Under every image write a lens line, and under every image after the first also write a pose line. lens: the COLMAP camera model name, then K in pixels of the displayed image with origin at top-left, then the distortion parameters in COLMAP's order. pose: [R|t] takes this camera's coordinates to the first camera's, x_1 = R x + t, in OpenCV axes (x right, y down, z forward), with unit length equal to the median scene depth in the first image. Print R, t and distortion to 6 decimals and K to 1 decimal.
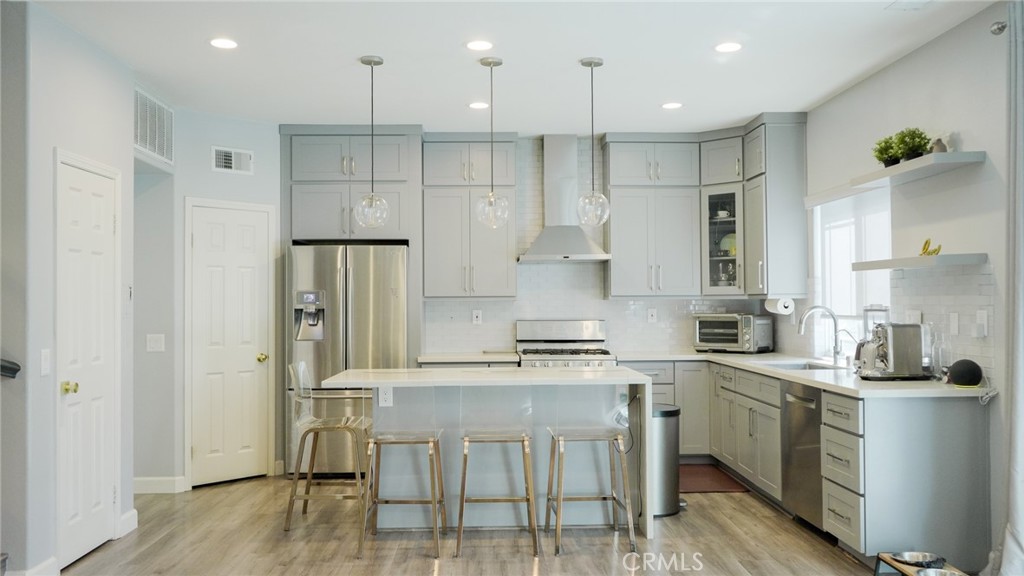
lens RADIAL K [[900.6, 0, 511.0], [0, 900.6, 288.8], [0, 0, 1]] dist [-0.005478, 0.010731]
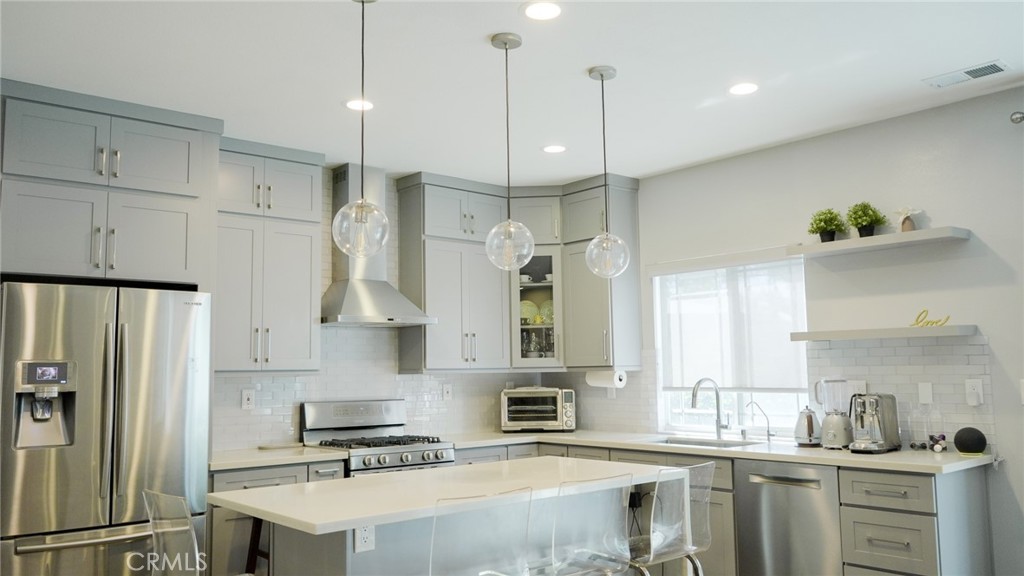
lens RADIAL K [[835.8, 0, 512.4], [0, 835.8, 287.8], [0, 0, 1]] dist [-0.010161, -0.005539]
pose [[0.768813, 0.058481, 0.636794, -0.329372], [0.000017, 0.995808, -0.091472, 0.004196], [-0.639474, 0.070335, 0.765589, 0.379160]]
